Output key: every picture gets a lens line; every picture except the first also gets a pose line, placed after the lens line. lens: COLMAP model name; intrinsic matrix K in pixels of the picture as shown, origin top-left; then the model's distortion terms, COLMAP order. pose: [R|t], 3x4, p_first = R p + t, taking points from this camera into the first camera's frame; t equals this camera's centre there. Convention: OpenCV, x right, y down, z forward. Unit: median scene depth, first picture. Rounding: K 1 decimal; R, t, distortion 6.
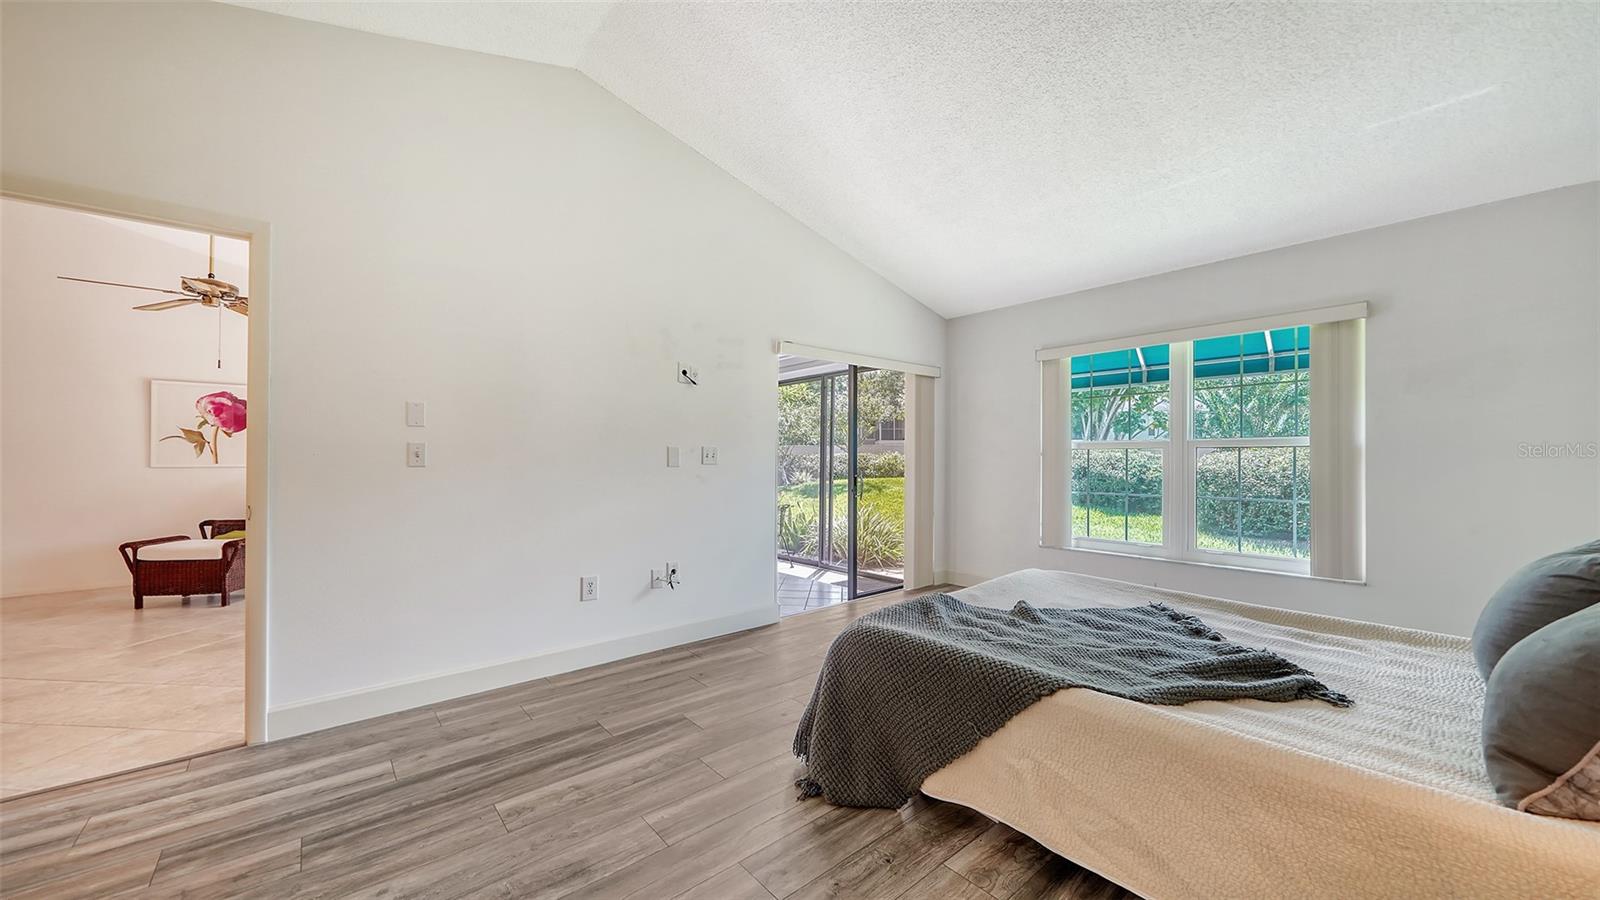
lens RADIAL K [[564.1, 0, 787.2], [0, 564.1, 457.7], [0, 0, 1]] dist [-0.000646, -0.000244]
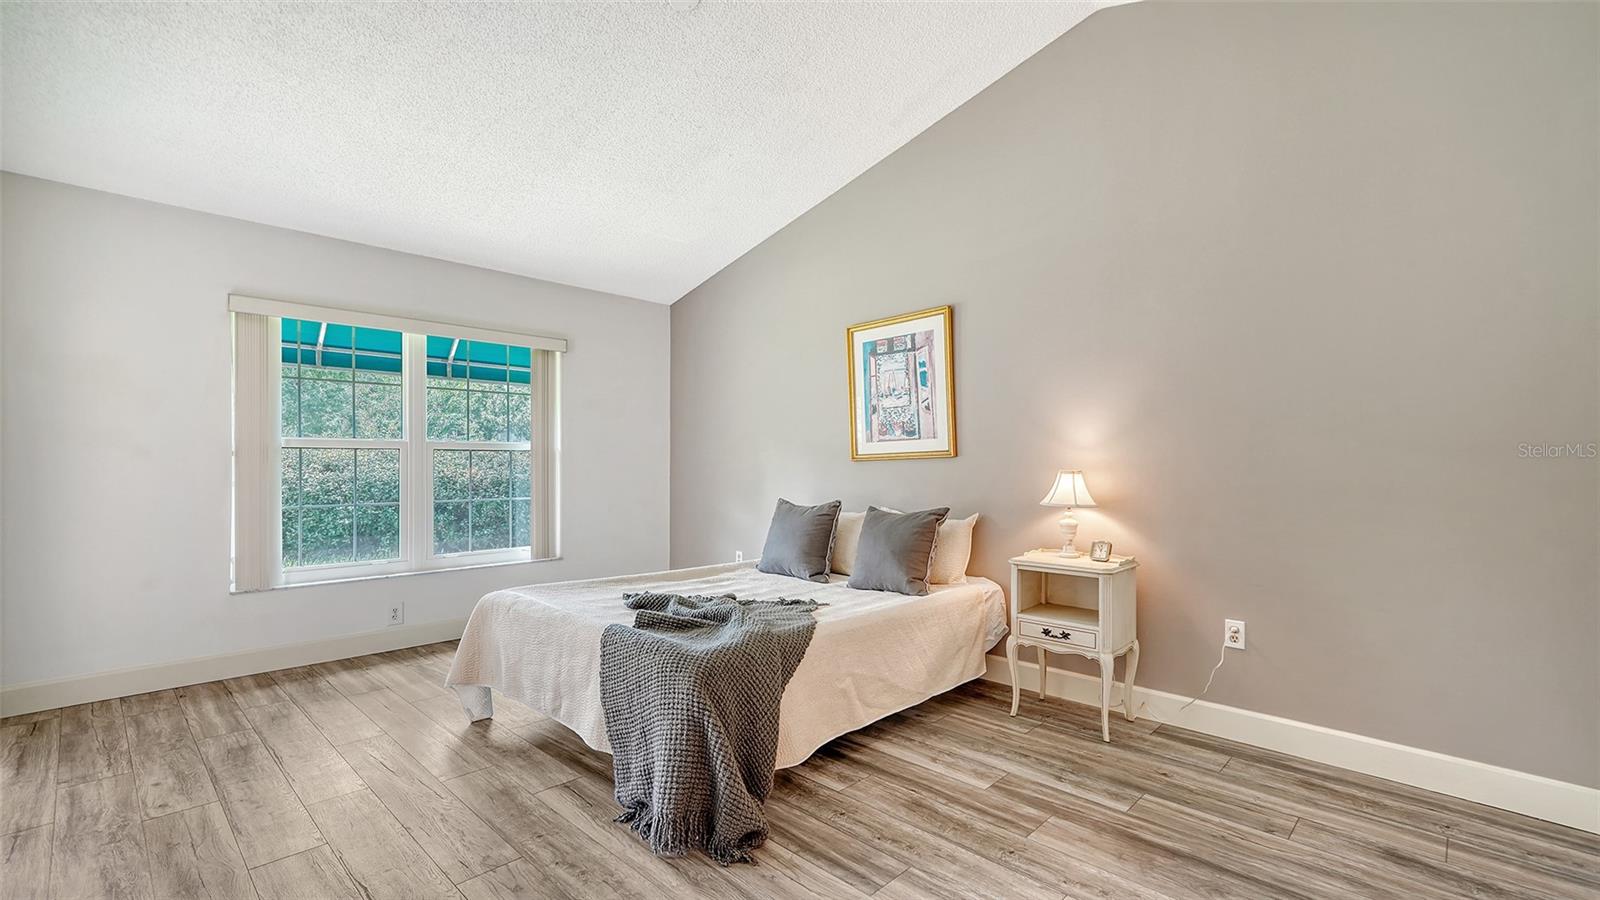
lens RADIAL K [[708.5, 0, 807.1], [0, 708.5, 452.6], [0, 0, 1]] dist [-0.003643, -0.000192]
pose [[-0.121920, 0.015762, 0.992415, -0.606136], [-0.001115, 0.999871, -0.016018, 0.005626], [-0.992539, -0.003059, -0.121886, 0.610634]]
